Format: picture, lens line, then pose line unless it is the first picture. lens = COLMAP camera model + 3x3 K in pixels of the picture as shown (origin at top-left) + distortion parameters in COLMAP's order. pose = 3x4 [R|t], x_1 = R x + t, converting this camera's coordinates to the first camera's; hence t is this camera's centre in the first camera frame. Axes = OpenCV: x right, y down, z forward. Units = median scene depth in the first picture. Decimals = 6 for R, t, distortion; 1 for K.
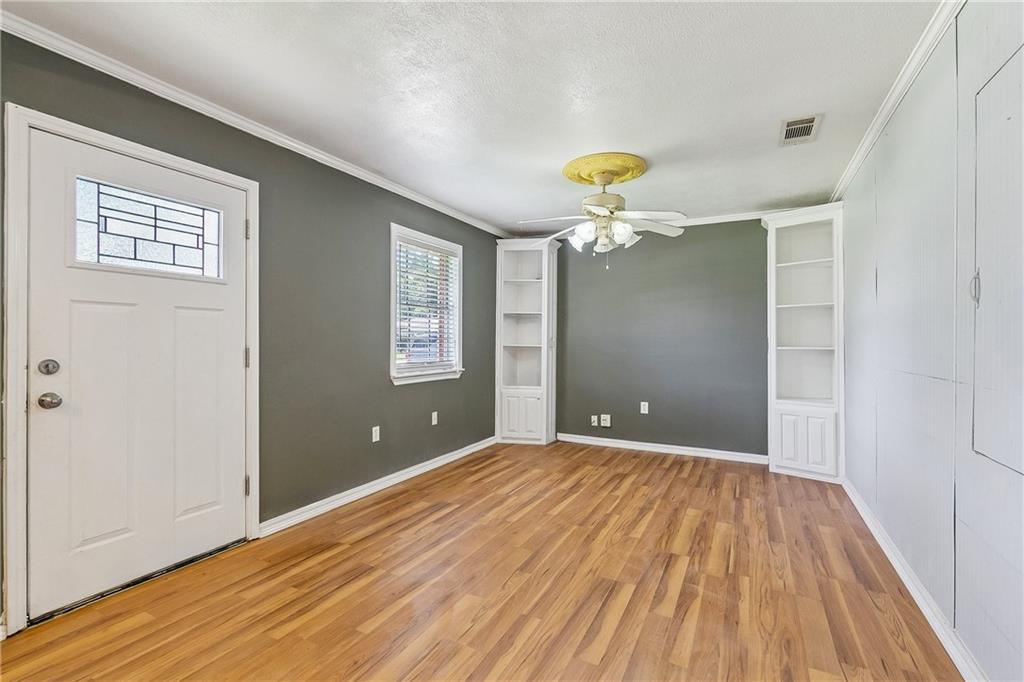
lens RADIAL K [[459.1, 0, 510.1], [0, 459.1, 341.1], [0, 0, 1]] dist [0.002389, -0.000542]
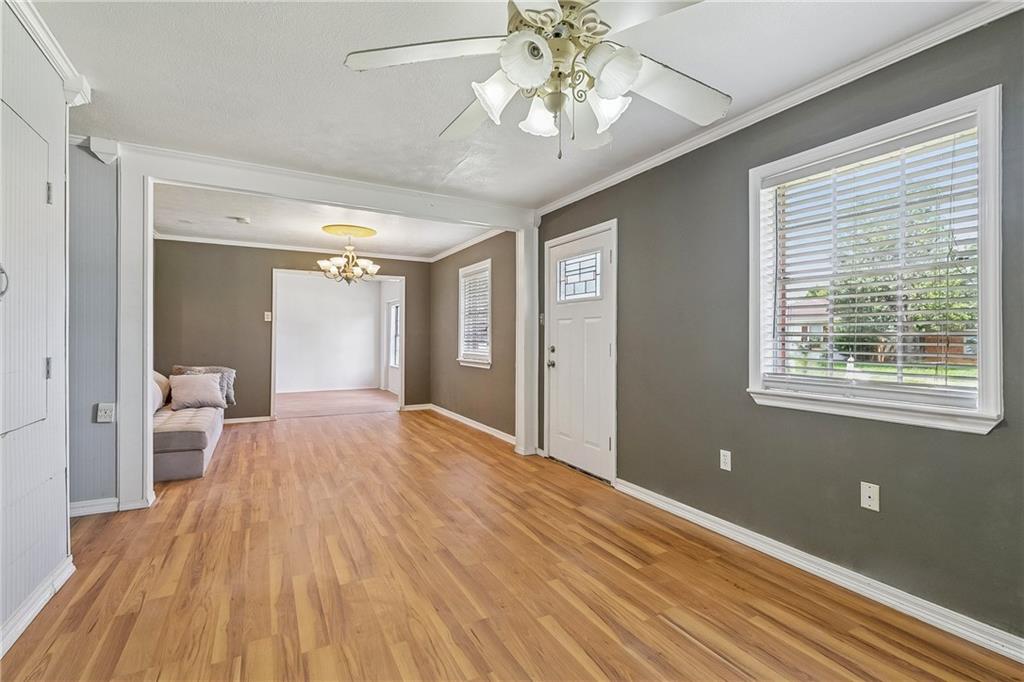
lens RADIAL K [[459.1, 0, 512.0], [0, 459.1, 337.4], [0, 0, 1]] dist [0.002389, -0.000542]
pose [[-0.553754, -0.005720, -0.832661, 0.735202], [-0.007595, 0.999970, -0.001819, 0.002505], [0.832646, 0.005317, -0.553780, 1.524835]]
